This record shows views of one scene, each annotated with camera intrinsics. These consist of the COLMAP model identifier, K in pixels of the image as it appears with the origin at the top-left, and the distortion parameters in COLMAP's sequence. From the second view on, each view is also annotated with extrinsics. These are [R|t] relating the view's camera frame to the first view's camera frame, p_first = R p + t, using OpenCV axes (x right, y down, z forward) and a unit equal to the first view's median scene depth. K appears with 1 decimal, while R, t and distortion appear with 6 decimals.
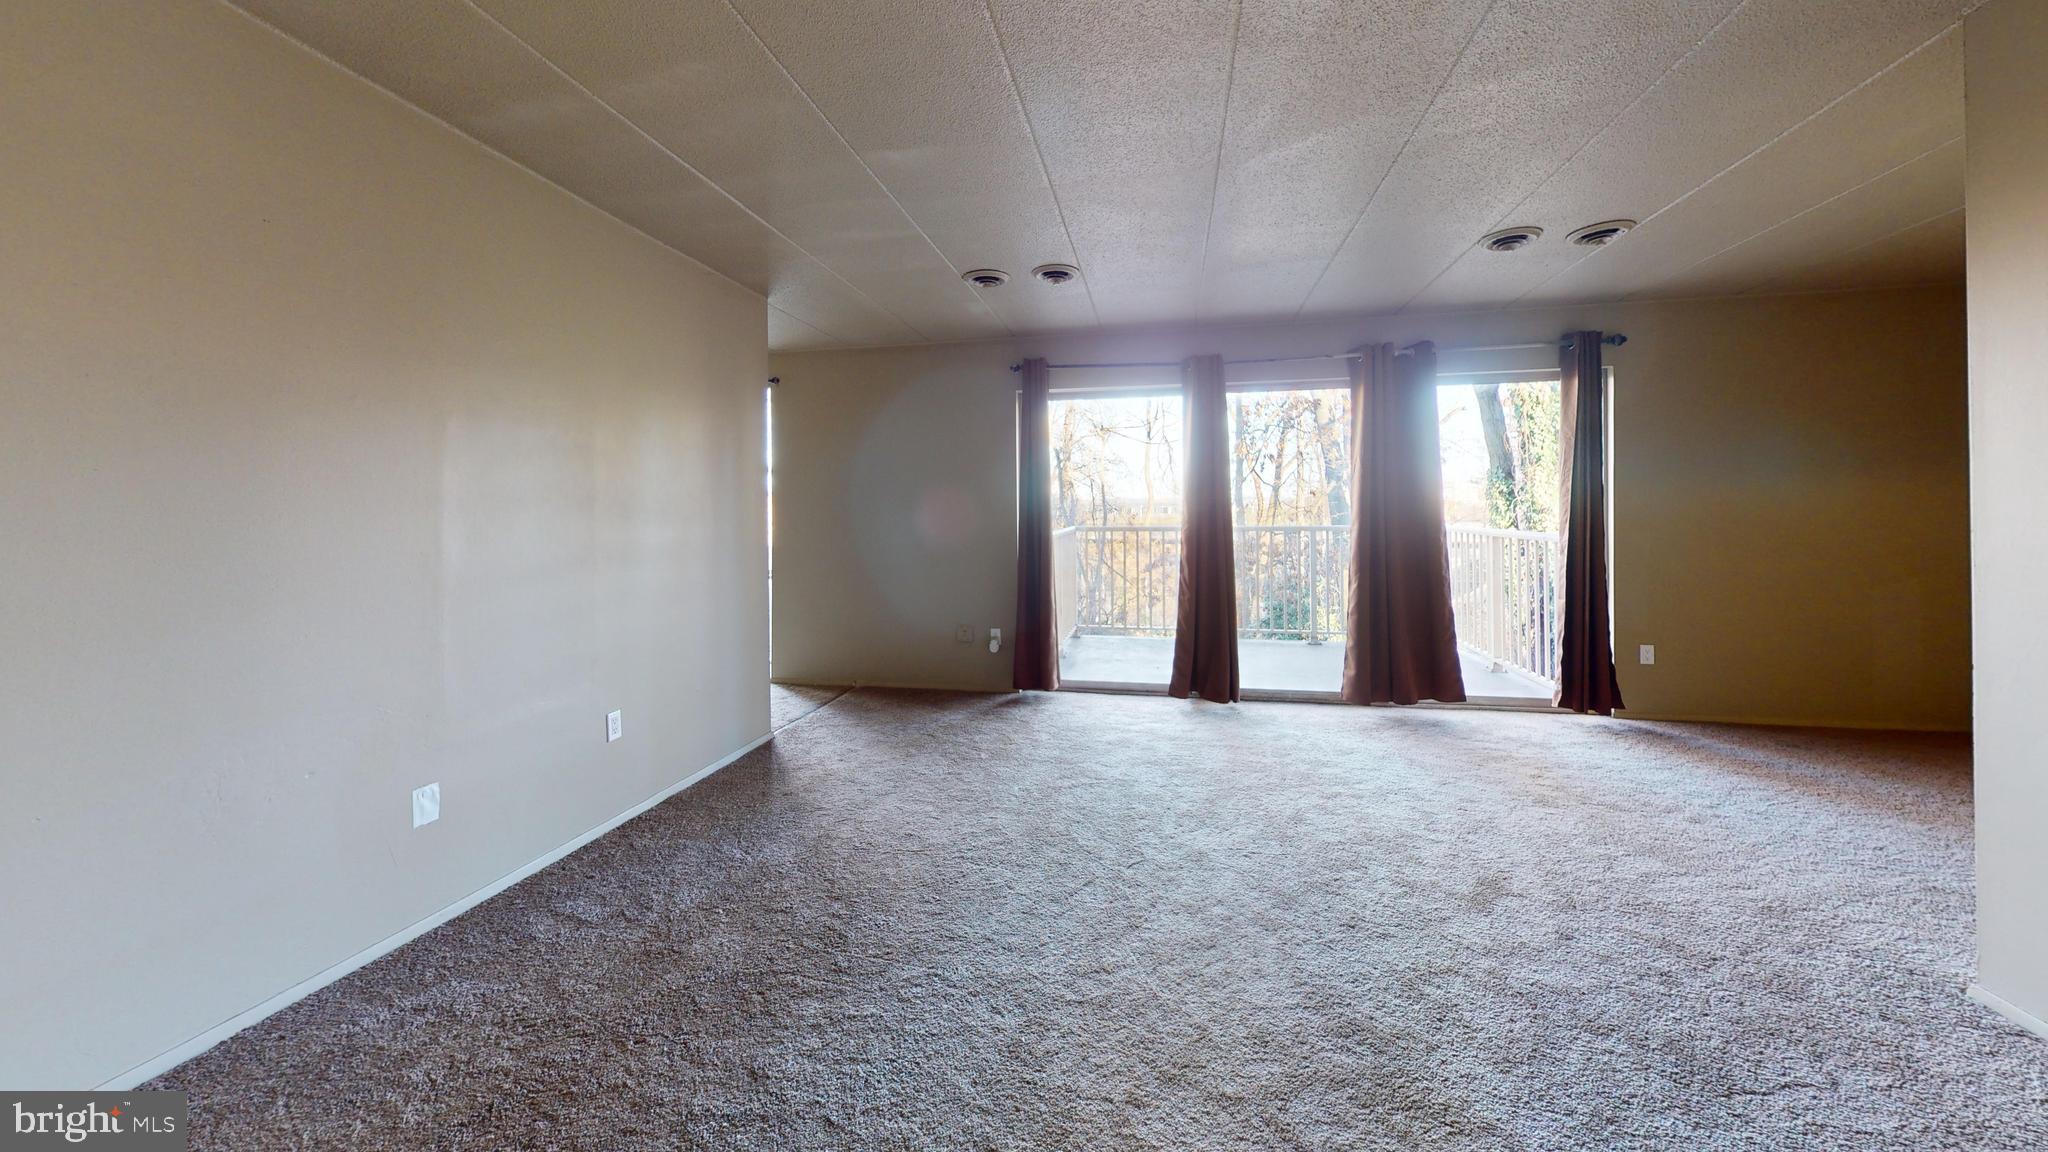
lens RADIAL K [[740.5, 0, 1028.6], [0, 740.5, 571.2], [0, 0, 1]] dist [0.002560, -0.000370]
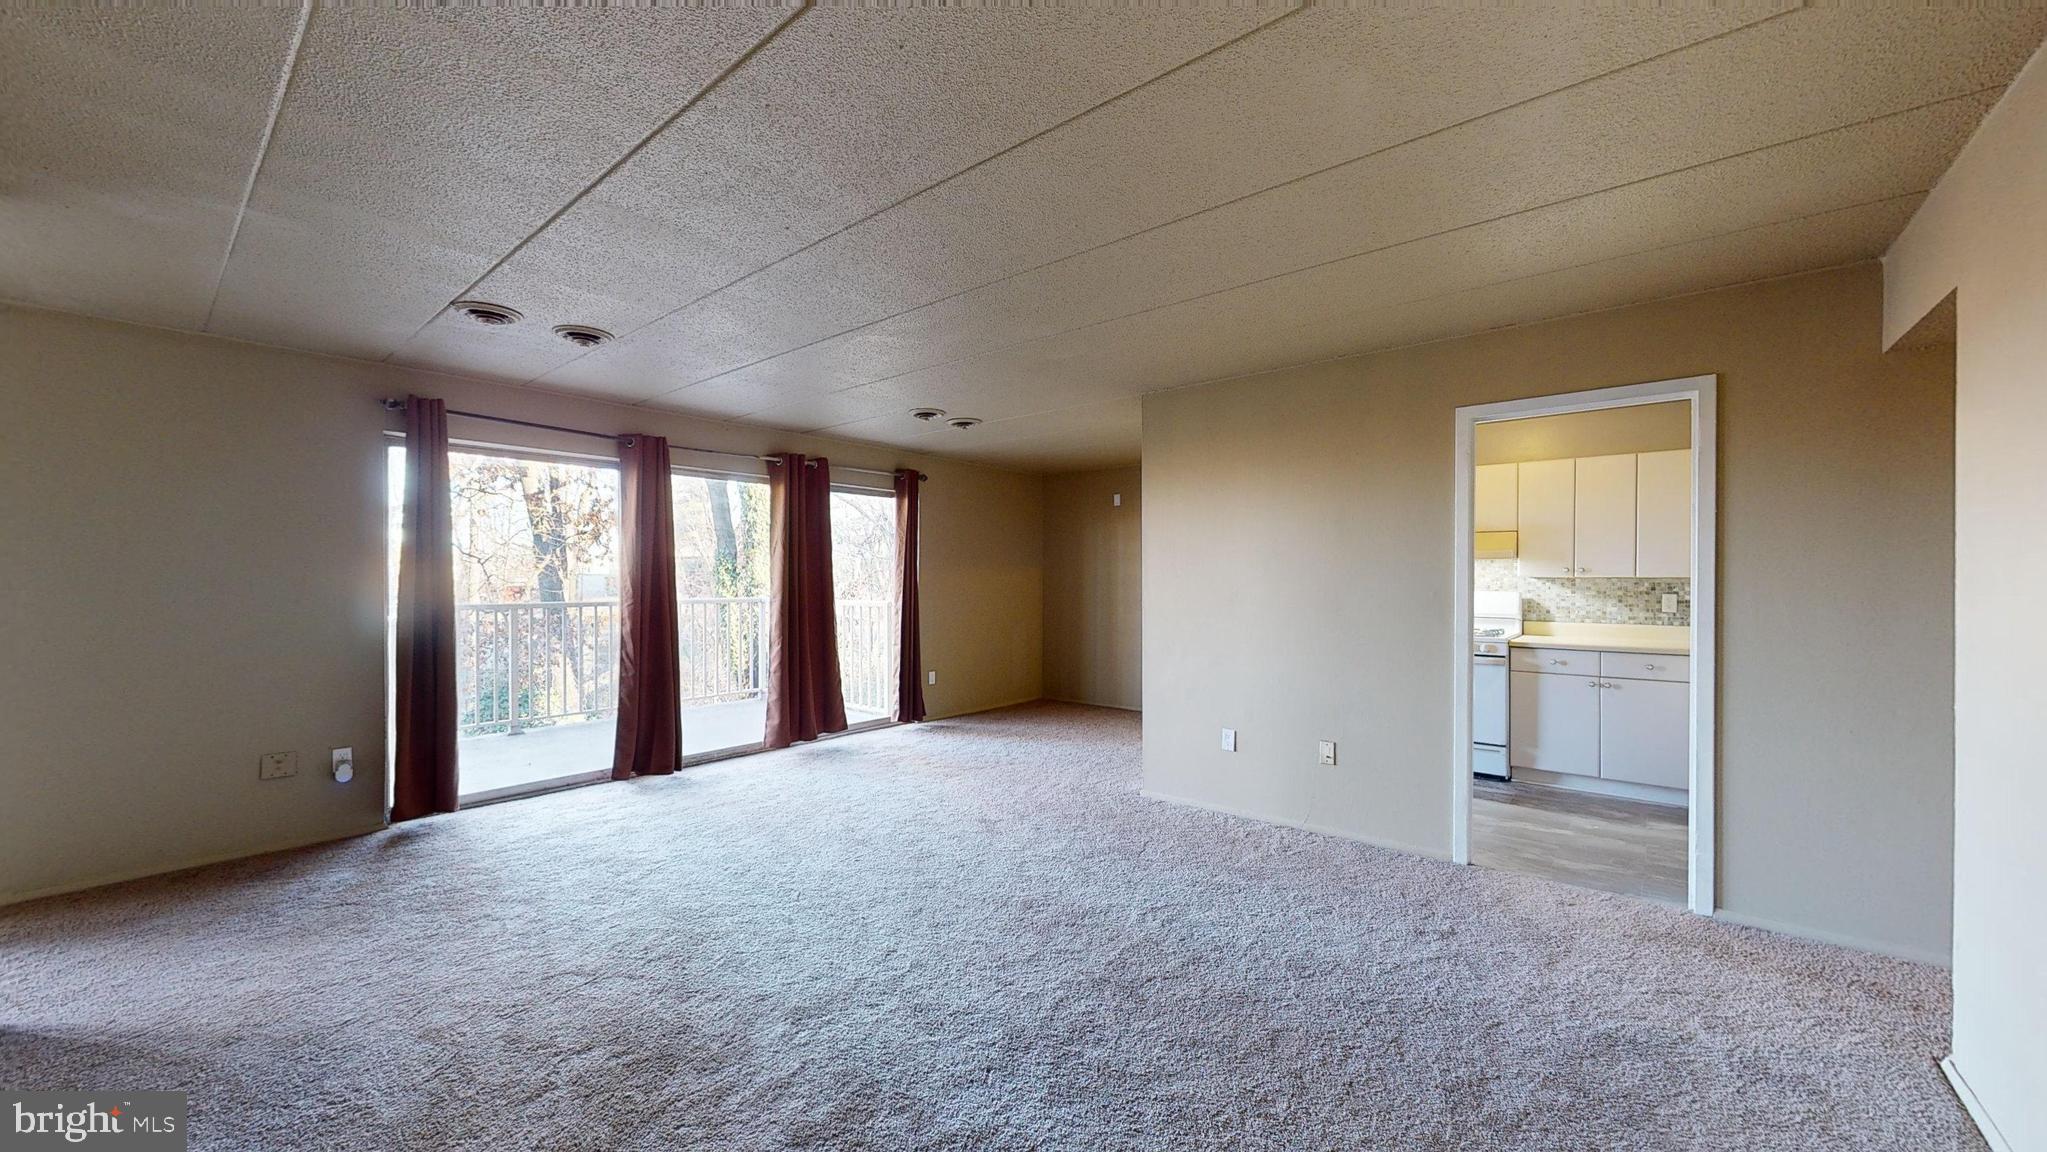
lens RADIAL K [[740.2, 0, 1013.8], [0, 740.2, 575.0], [0, 0, 1]] dist [0.002560, -0.000370]
pose [[0.497133, 0.010980, 0.867605, -0.405417], [0.072008, 0.995949, -0.053864, -0.006032], [-0.864681, 0.089252, 0.494328, 0.066394]]
